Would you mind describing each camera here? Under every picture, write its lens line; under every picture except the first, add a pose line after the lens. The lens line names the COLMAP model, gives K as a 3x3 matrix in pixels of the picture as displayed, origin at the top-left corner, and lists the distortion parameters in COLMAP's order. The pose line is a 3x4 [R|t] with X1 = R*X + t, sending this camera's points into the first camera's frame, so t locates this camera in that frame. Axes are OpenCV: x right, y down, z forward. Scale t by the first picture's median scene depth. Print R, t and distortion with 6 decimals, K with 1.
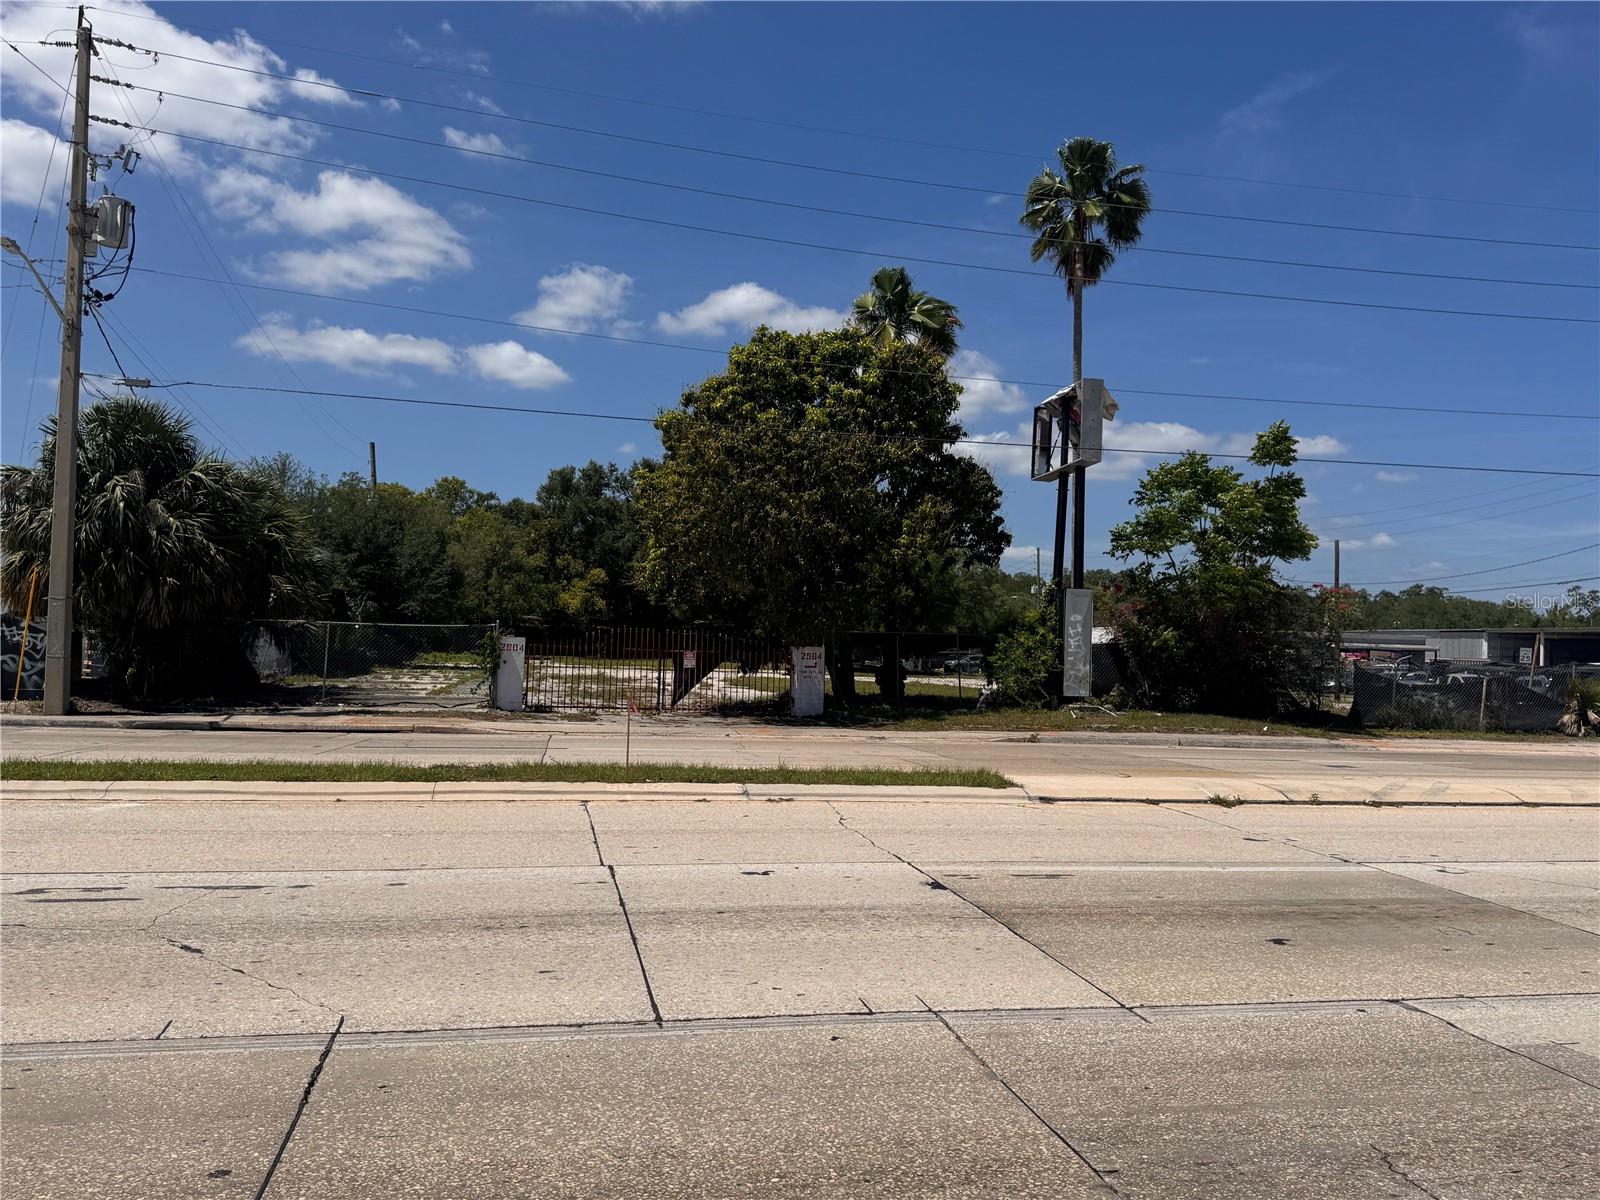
lens RADIAL K [[1300.2, 0, 800.0], [0, 1300.2, 600.0], [0, 0, 1]] dist [0.045902, -0.070215]
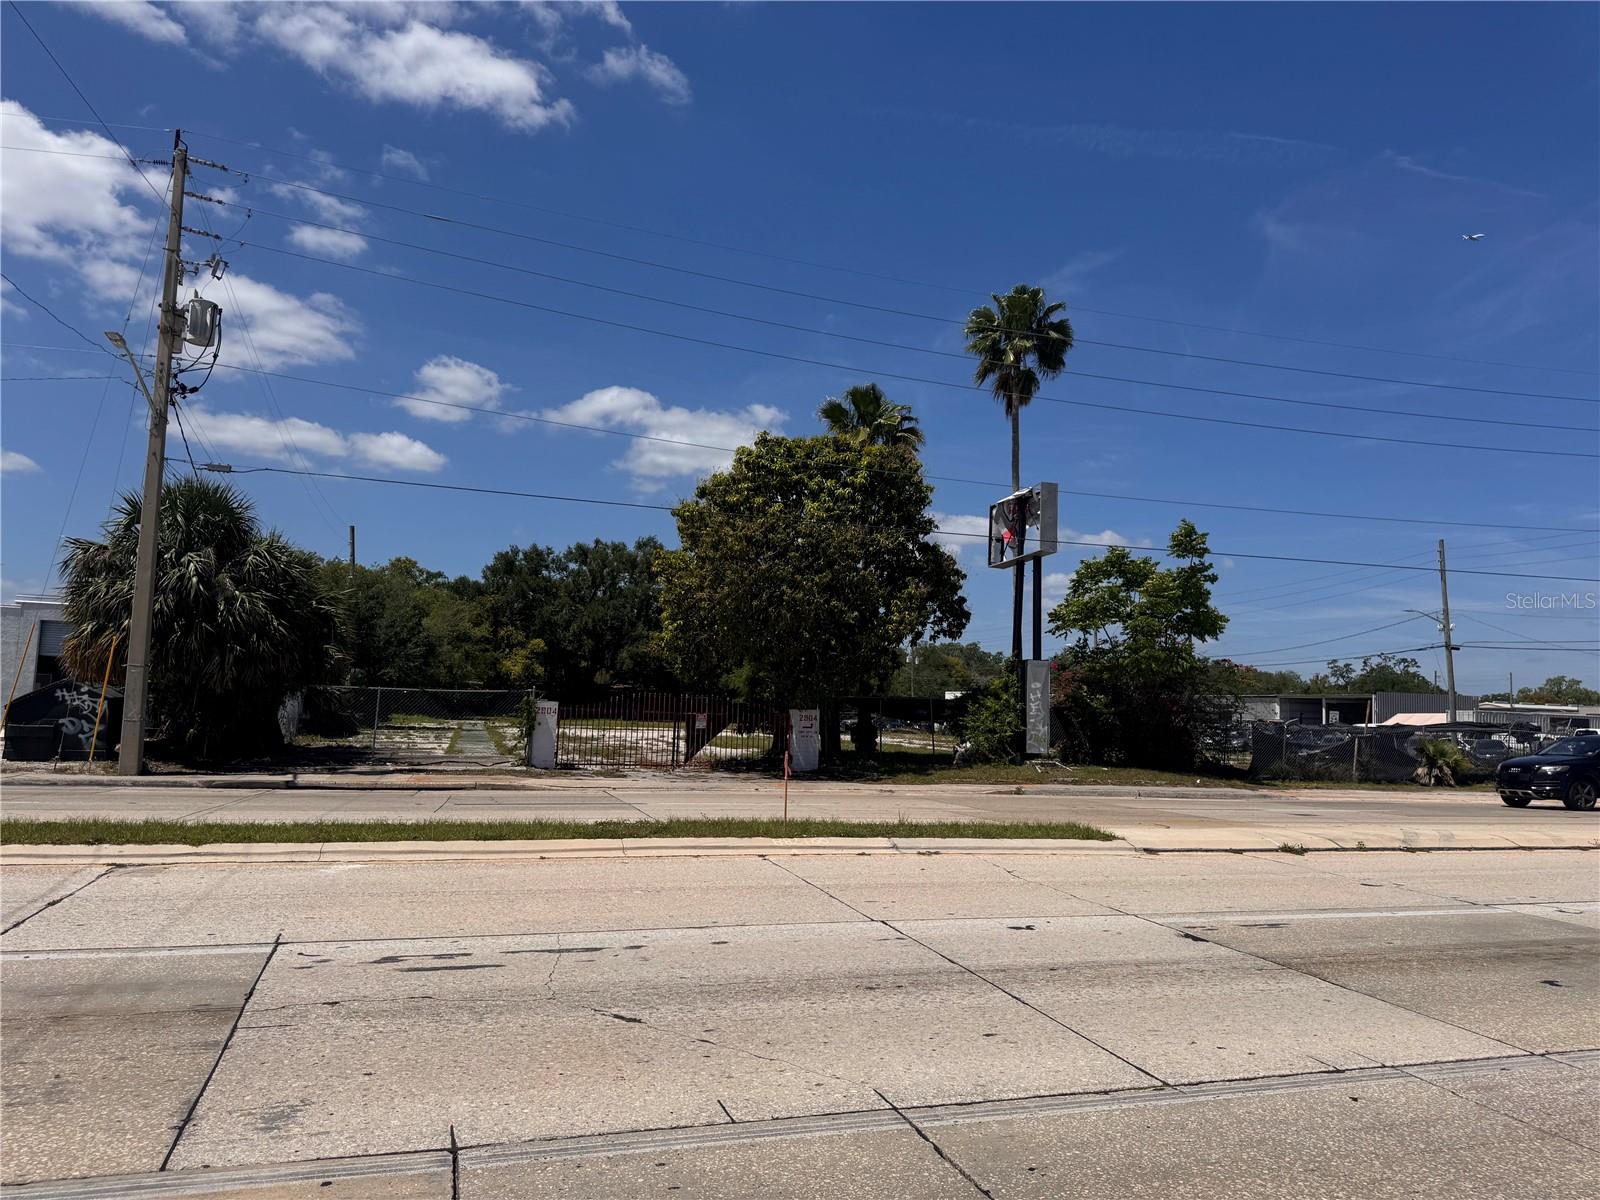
lens RADIAL K [[1109.1, 0, 768.2], [0, 1109.1, 589.5], [0, 0, 1]] dist [0.049301, -0.055515]
pose [[0.994934, 0.011674, 0.099850, -0.134163], [-0.004722, 0.997565, -0.069585, -0.001729], [-0.100419, 0.068761, 0.992566, 0.031876]]
